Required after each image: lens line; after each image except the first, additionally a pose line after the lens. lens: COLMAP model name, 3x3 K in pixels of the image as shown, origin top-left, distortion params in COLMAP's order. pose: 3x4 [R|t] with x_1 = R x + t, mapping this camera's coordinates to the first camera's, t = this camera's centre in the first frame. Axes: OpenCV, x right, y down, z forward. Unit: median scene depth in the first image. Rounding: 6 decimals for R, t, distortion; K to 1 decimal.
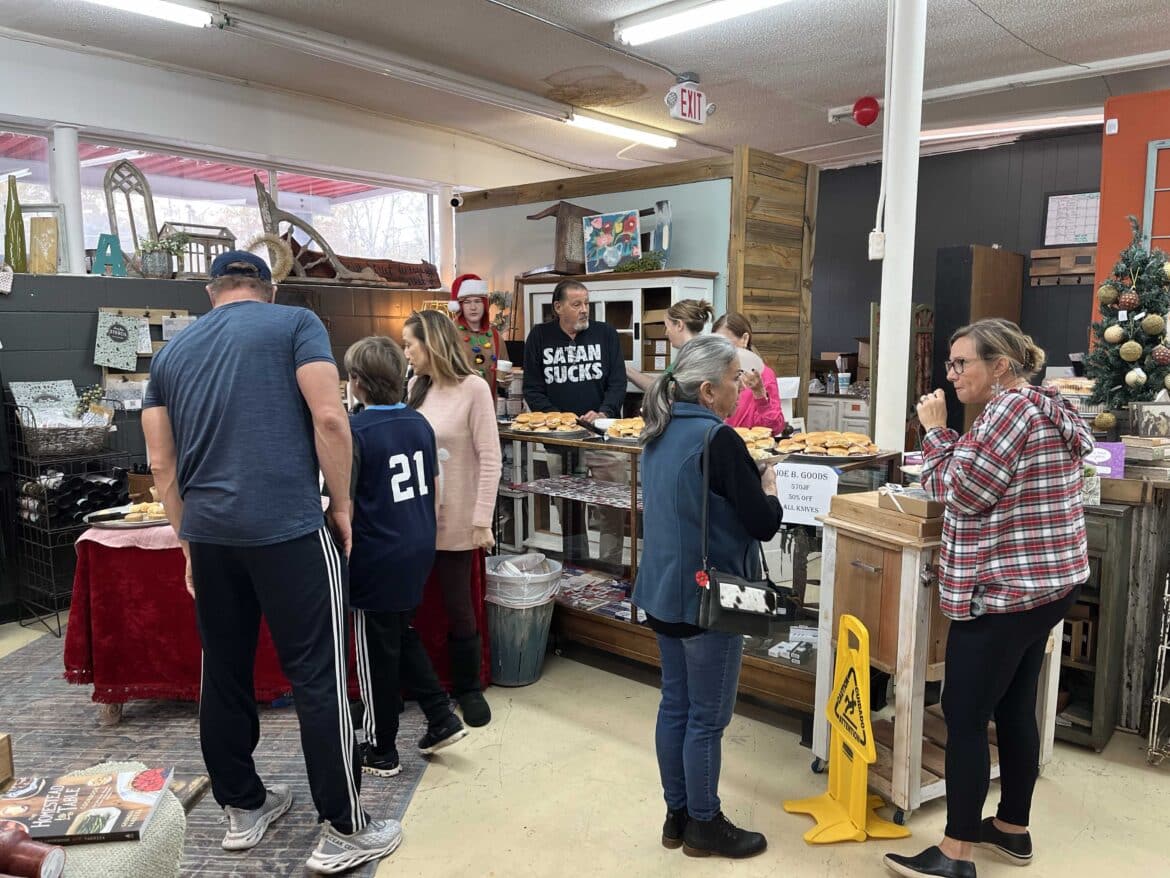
lens RADIAL K [[883.8, 0, 585.0], [0, 883.8, 439.0], [0, 0, 1]] dist [-0.104281, -0.002606]
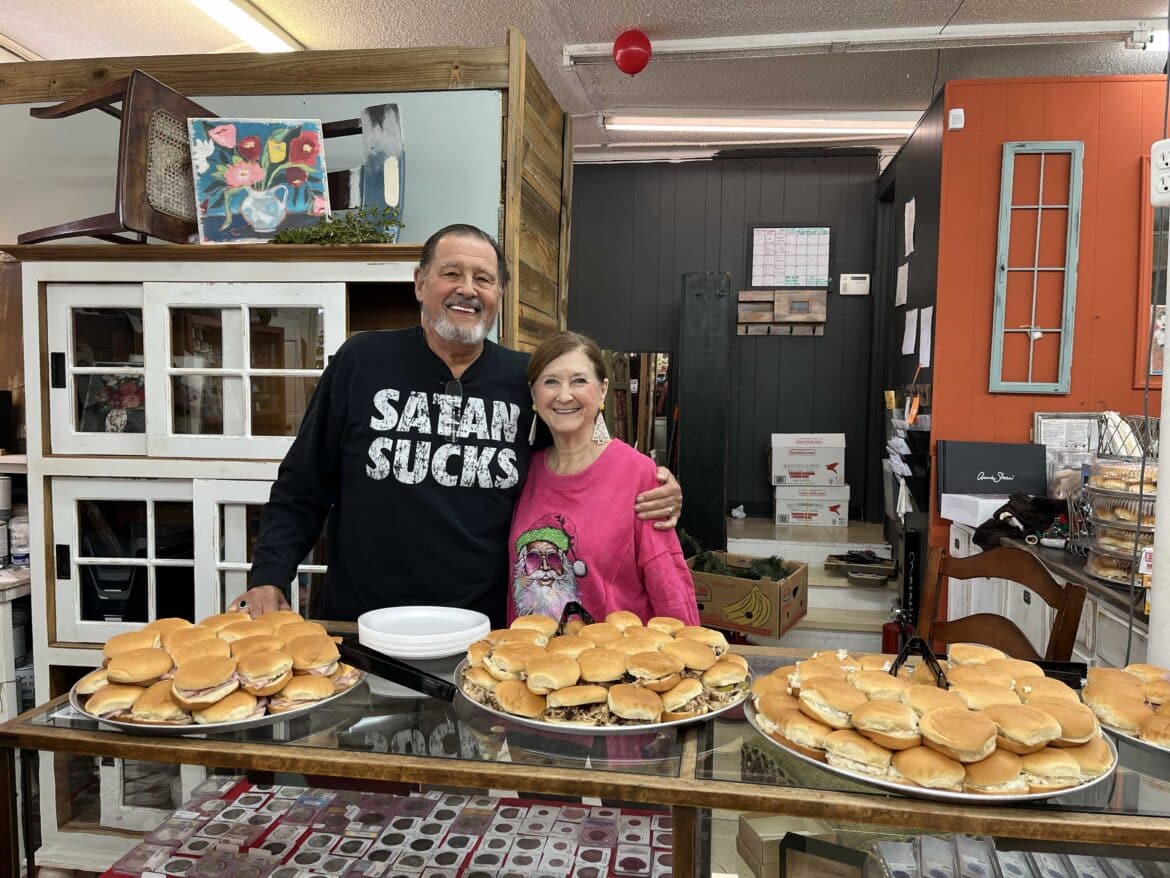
lens RADIAL K [[854.8, 0, 585.0], [0, 854.8, 439.0], [0, 0, 1]] dist [-0.001267, -0.005378]
pose [[0.831495, -0.007872, 0.555476, -0.079036], [0.043717, 0.997726, -0.051301, -0.057822], [-0.553809, 0.066941, 0.829949, 0.542374]]
